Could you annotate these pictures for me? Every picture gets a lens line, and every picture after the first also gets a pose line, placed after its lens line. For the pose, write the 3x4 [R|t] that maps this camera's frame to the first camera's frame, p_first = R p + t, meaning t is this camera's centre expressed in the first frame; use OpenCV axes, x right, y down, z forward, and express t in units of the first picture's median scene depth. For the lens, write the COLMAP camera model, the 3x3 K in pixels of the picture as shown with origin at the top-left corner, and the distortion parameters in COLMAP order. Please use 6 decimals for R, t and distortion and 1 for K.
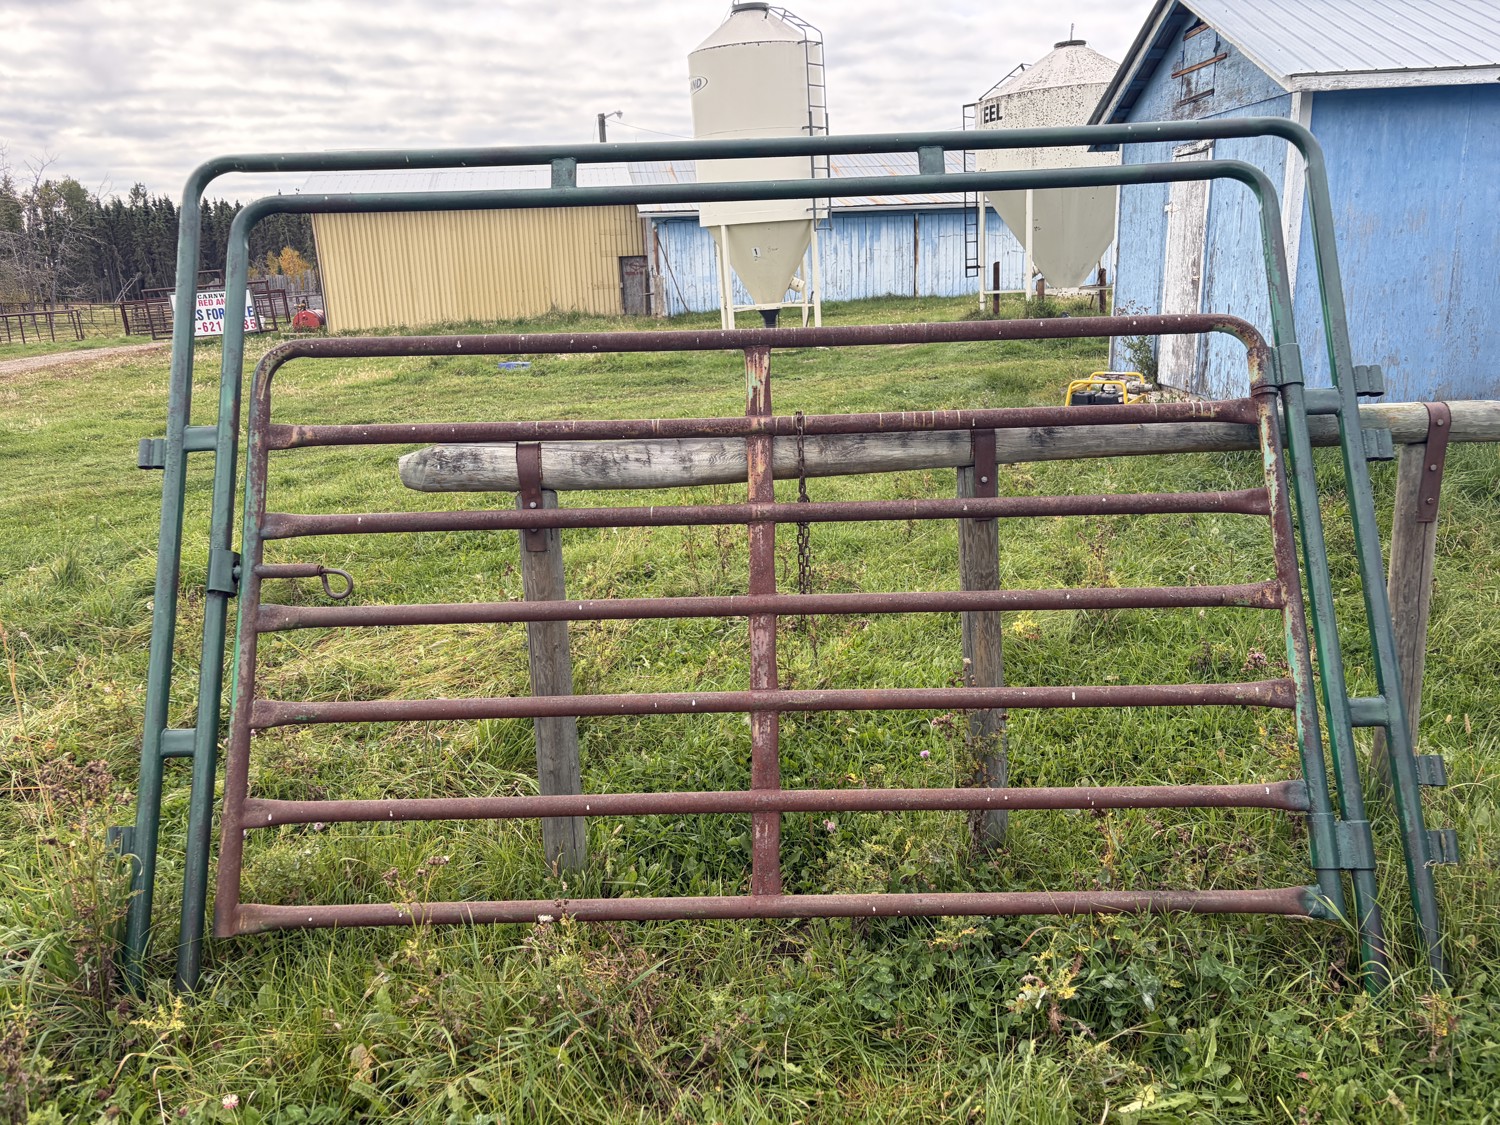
lens RADIAL K [[1141.0, 0, 777.6], [0, 1141.0, 518.4], [0, 0, 1]] dist [0.046406, -0.043503]
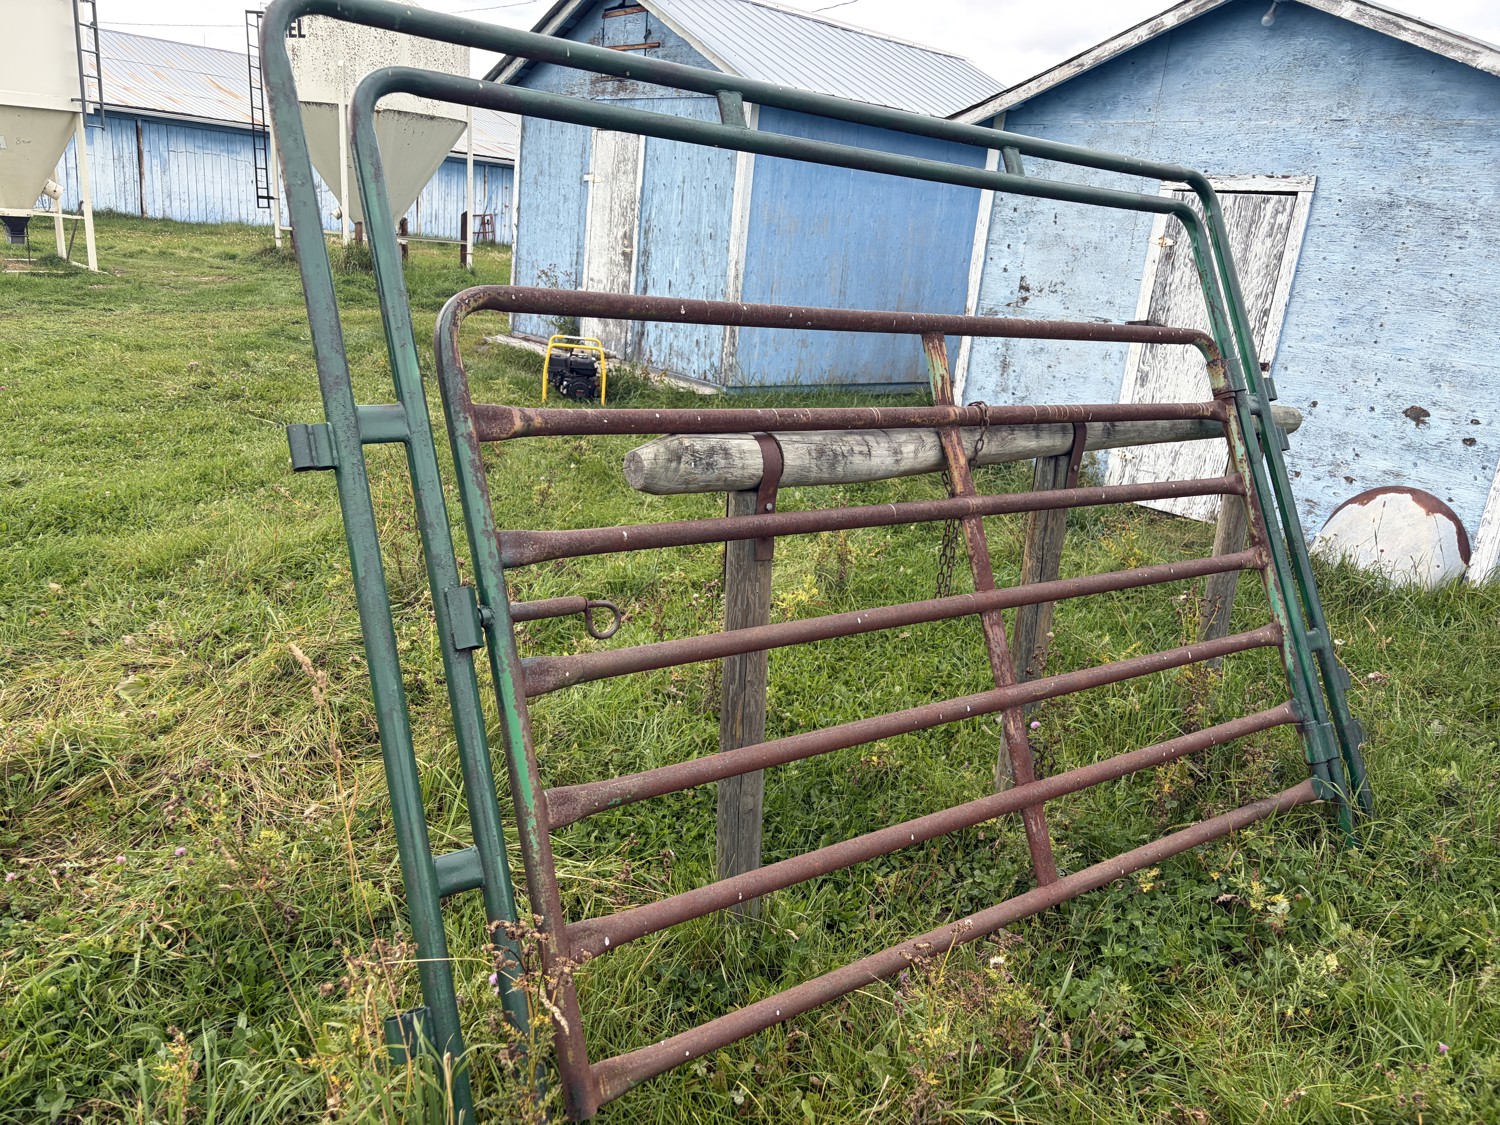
lens RADIAL K [[1141.0, 0, 758.6], [0, 1141.0, 505.4], [0, 0, 1]] dist [0.046406, -0.043503]
pose [[0.780227, -0.034442, 0.624548, -0.737374], [0.013806, 0.999188, 0.037855, -0.044321], [-0.625345, -0.020913, 0.780068, 0.339195]]
